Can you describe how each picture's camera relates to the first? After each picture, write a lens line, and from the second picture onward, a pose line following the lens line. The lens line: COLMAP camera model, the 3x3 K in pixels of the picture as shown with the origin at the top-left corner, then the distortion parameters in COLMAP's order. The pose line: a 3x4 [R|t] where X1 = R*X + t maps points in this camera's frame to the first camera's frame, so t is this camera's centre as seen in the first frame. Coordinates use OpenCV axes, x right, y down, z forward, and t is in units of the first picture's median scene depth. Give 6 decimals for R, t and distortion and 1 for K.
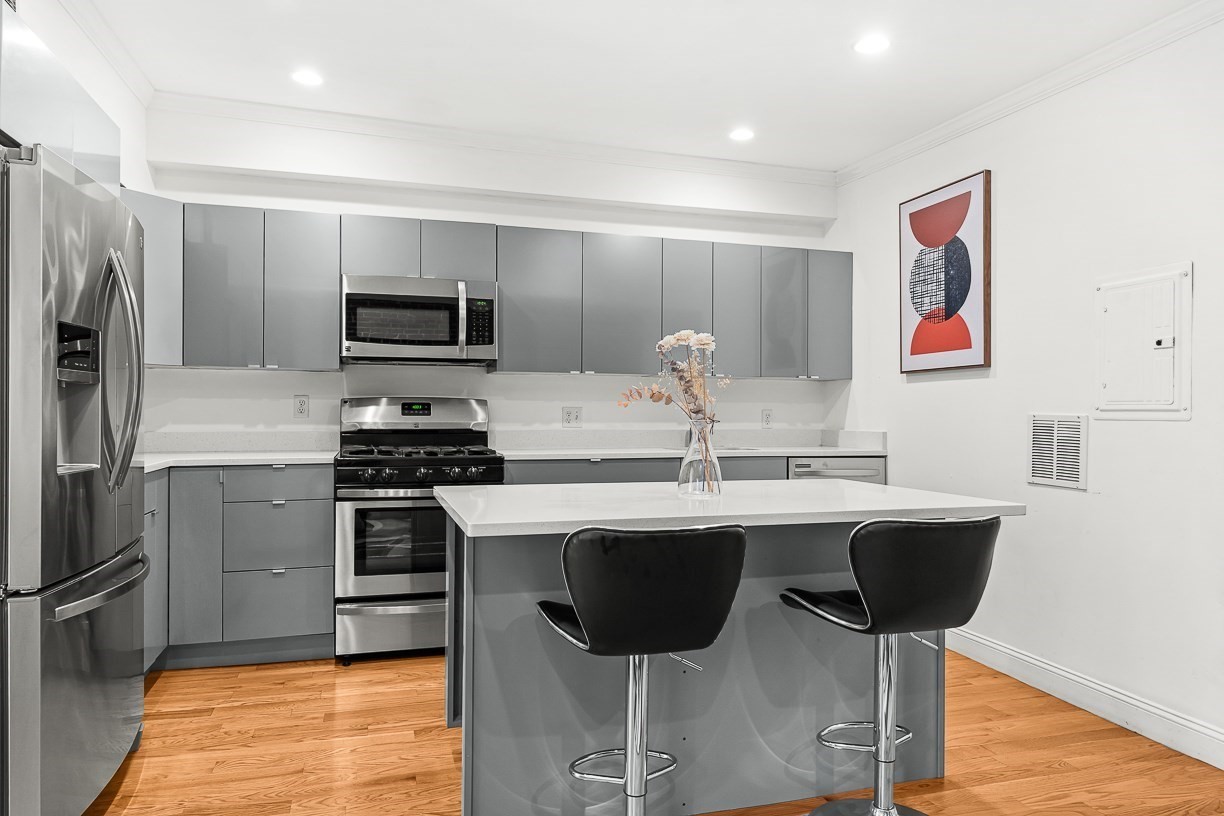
lens RADIAL K [[782.6, 0, 614.2], [0, 782.6, 416.9], [0, 0, 1]] dist [-0.004376, 0.001056]
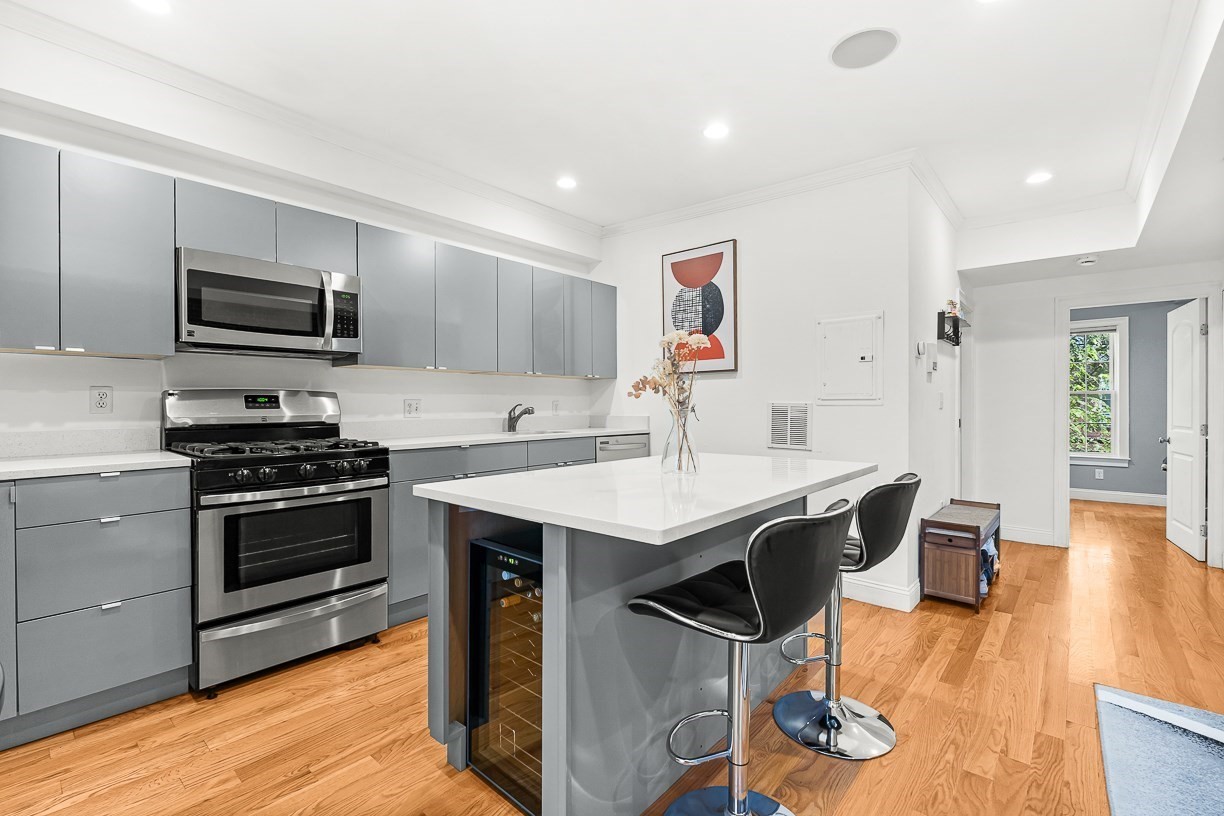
lens RADIAL K [[538.9, 0, 612.0], [0, 538.9, 408.0], [0, 0, 1]] dist [-0.003917, -0.000491]
pose [[0.848580, -0.012356, 0.528922, -0.250052], [0.010635, 0.999924, 0.006297, -0.002424], [-0.528960, 0.000282, 0.848647, 0.234034]]
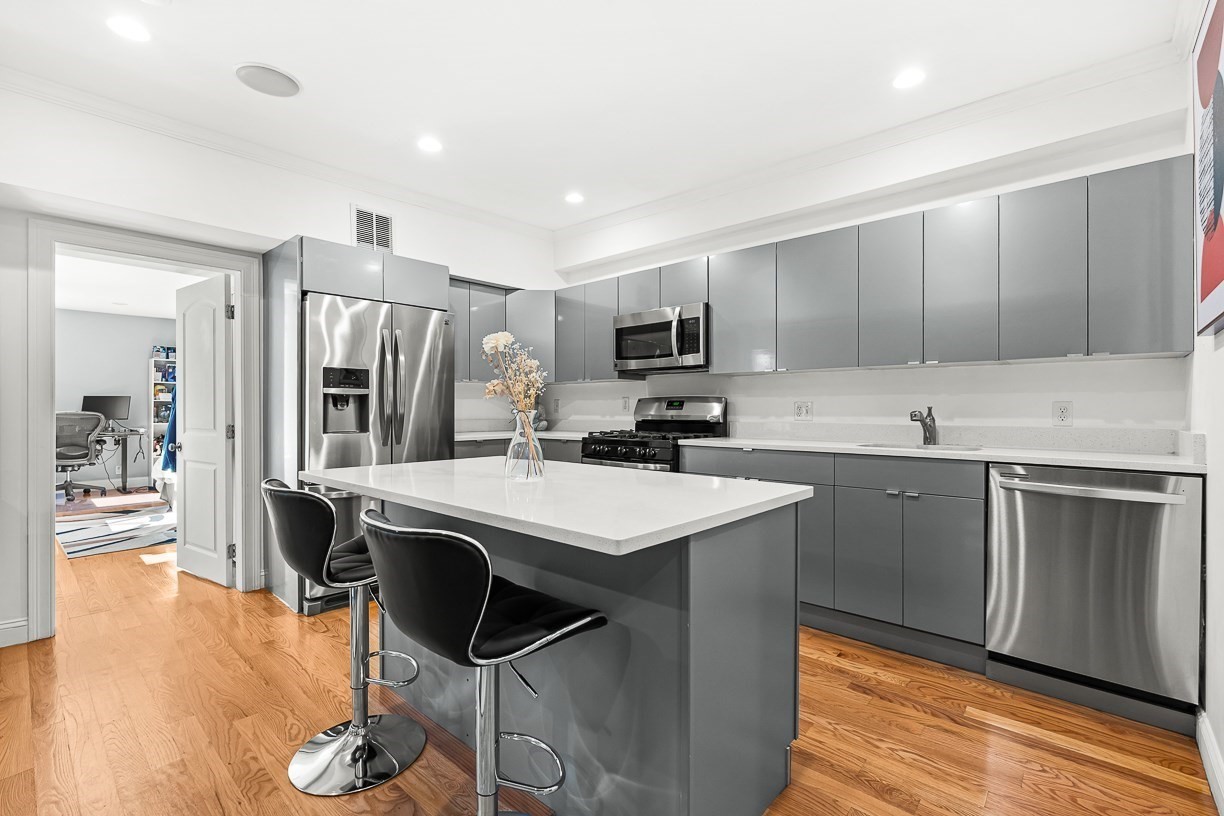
lens RADIAL K [[538.9, 0, 612.0], [0, 538.9, 408.0], [0, 0, 1]] dist [-0.003917, -0.000491]
pose [[0.514283, -0.008608, -0.857577, 0.521005], [-0.006901, 0.999876, -0.014174, 0.009454], [0.857593, 0.013208, 0.514160, 0.444303]]
